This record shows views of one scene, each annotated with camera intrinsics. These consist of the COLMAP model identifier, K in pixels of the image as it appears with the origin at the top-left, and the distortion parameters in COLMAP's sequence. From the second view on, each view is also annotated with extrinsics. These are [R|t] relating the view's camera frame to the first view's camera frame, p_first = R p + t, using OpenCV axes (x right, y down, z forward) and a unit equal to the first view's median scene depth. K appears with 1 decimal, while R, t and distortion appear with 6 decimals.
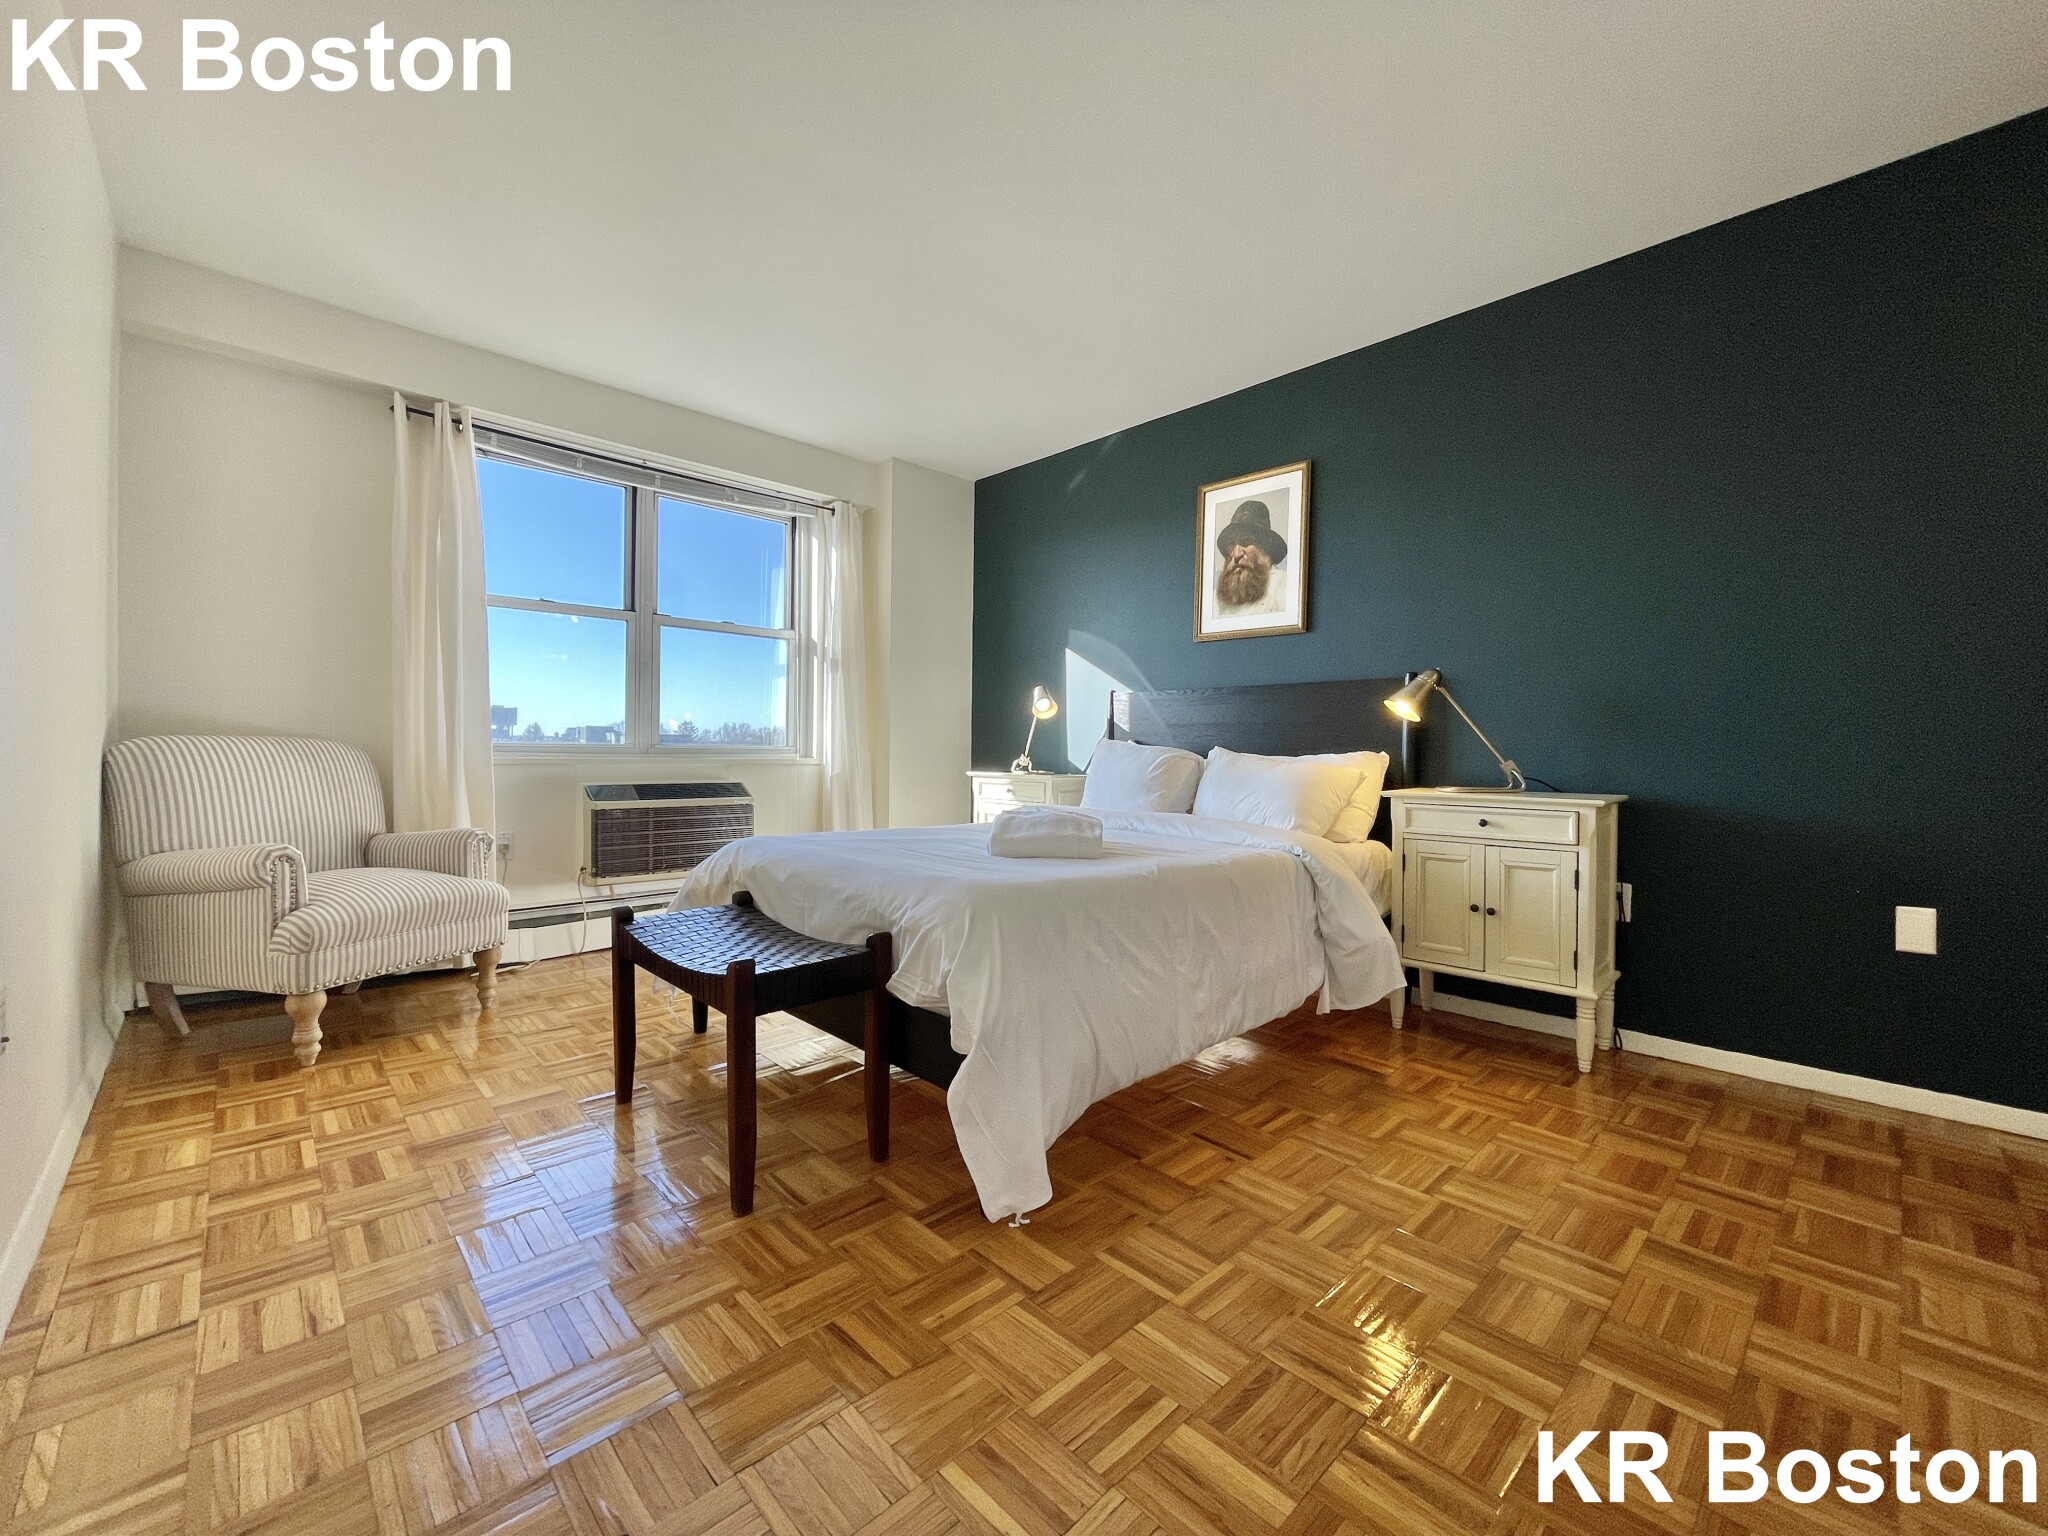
lens RADIAL K [[834.9, 0, 1030.9], [0, 834.9, 767.0], [0, 0, 1]] dist [-0.002045, -0.000358]
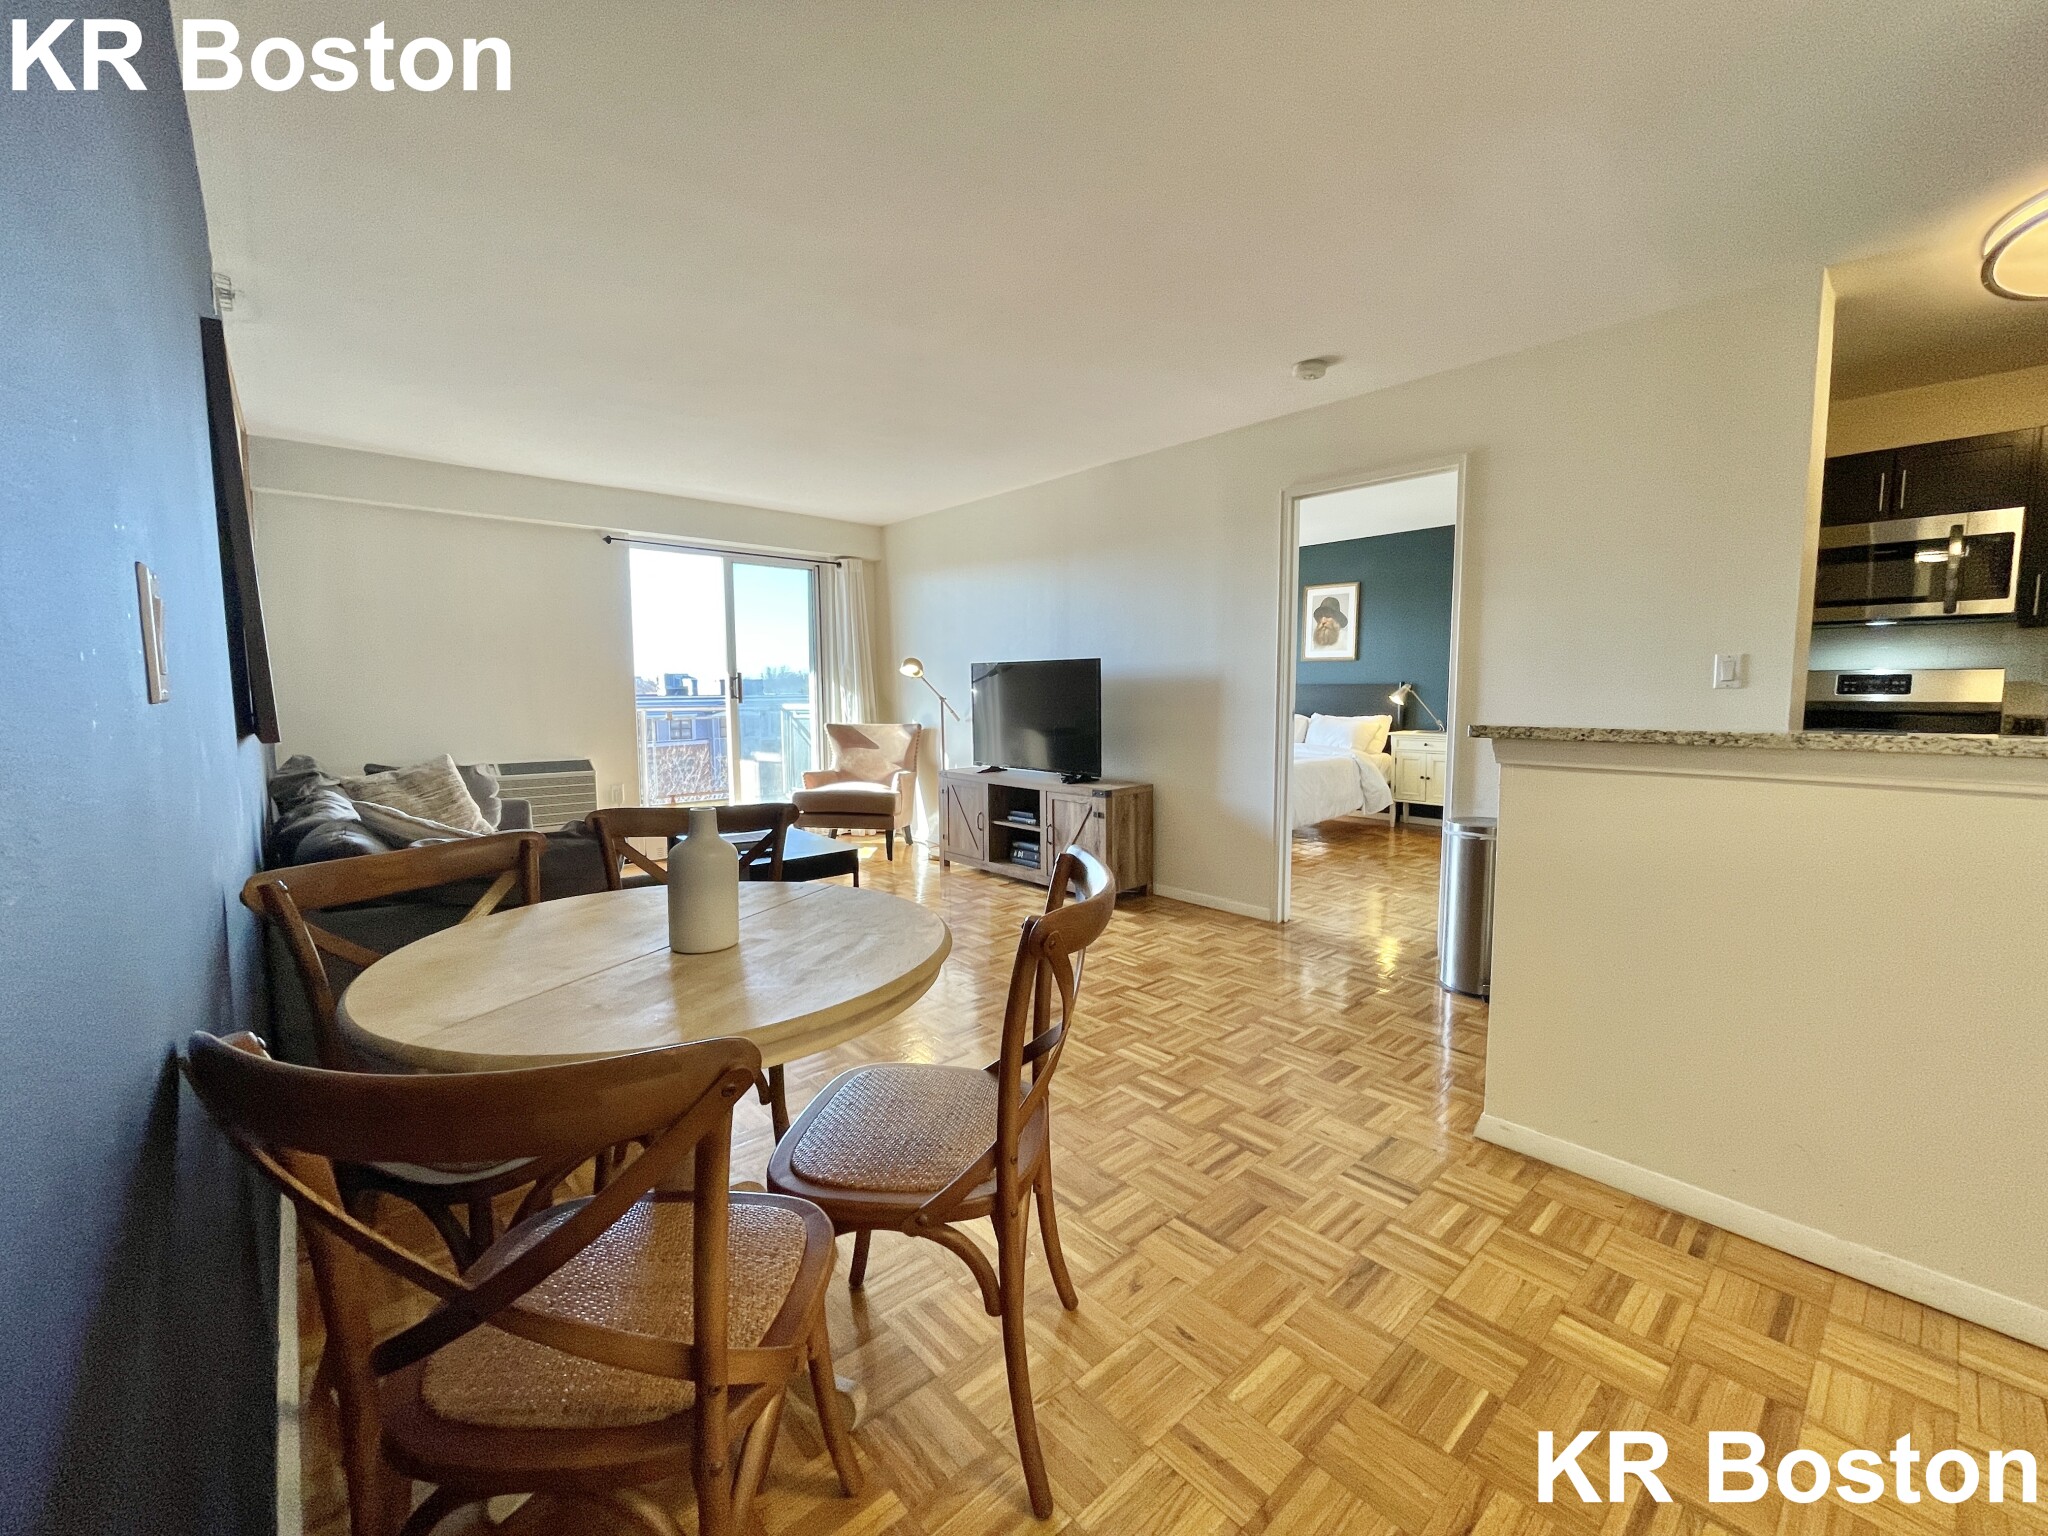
lens RADIAL K [[834.9, 0, 1034.9], [0, 834.9, 765.6], [0, 0, 1]] dist [-0.002045, -0.000358]
pose [[0.999343, -0.015545, -0.032752, -0.462181], [0.017961, 0.997036, 0.074814, -0.066473], [0.031492, -0.075353, 0.996660, -1.276214]]
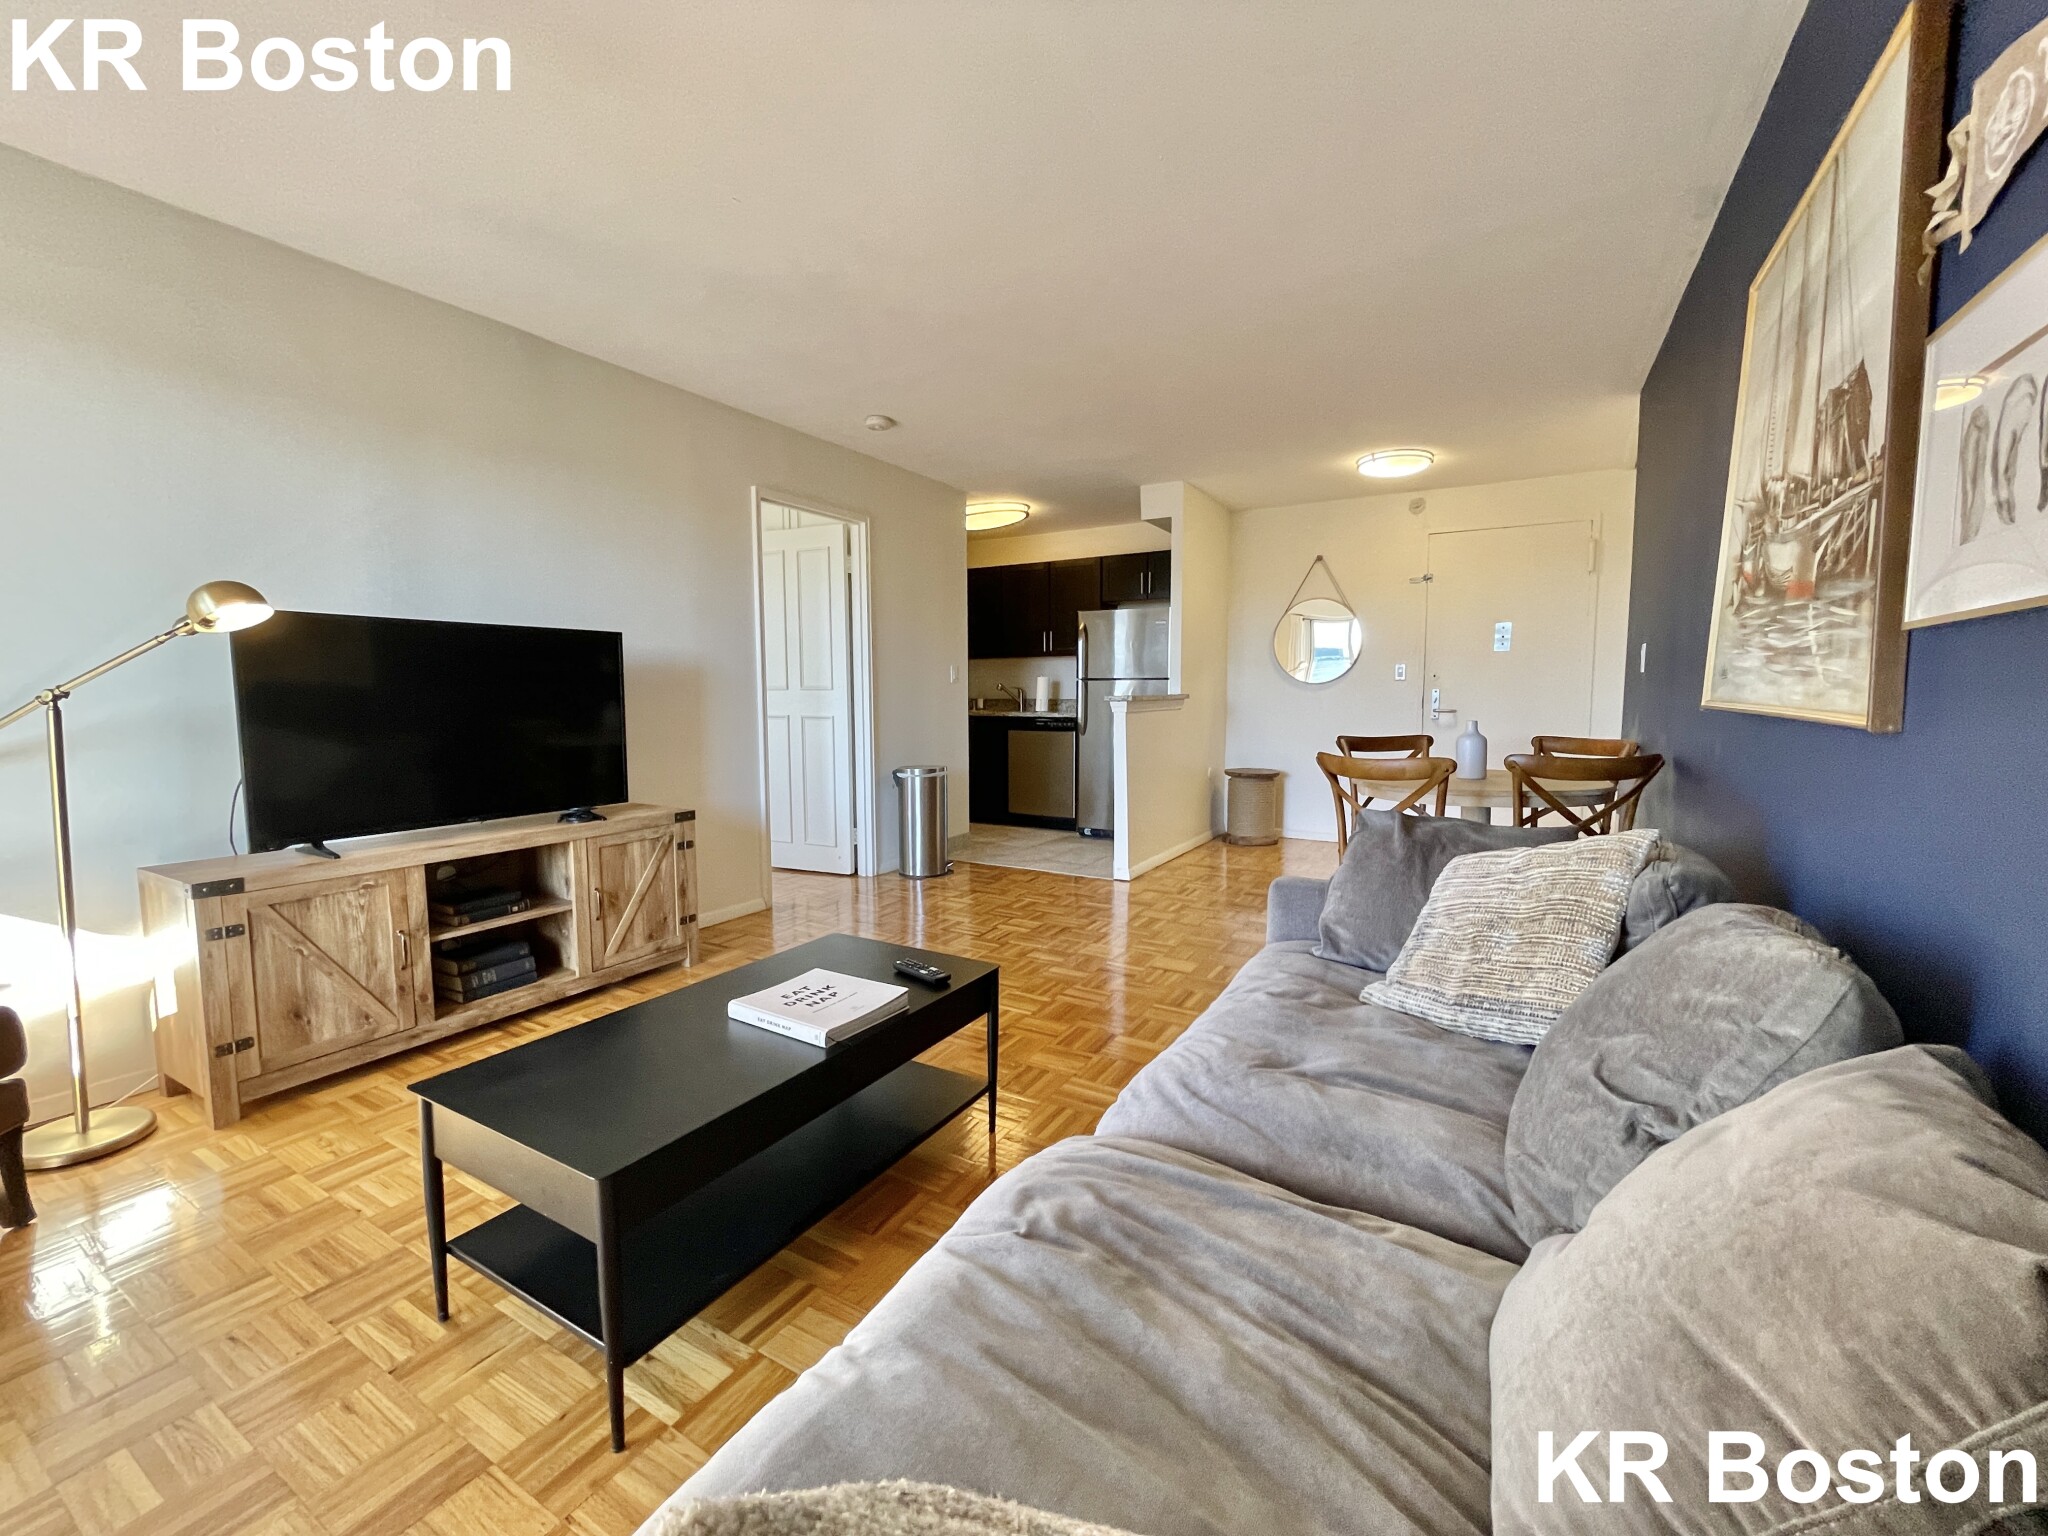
lens RADIAL K [[834.9, 0, 1026.5], [0, 834.9, 762.4], [0, 0, 1]] dist [-0.002045, -0.000358]
pose [[-0.277657, -0.092470, 0.956220, -1.496352], [0.017752, 0.994693, 0.101345, -0.077970], [-0.960516, 0.045114, -0.274542, -0.033672]]
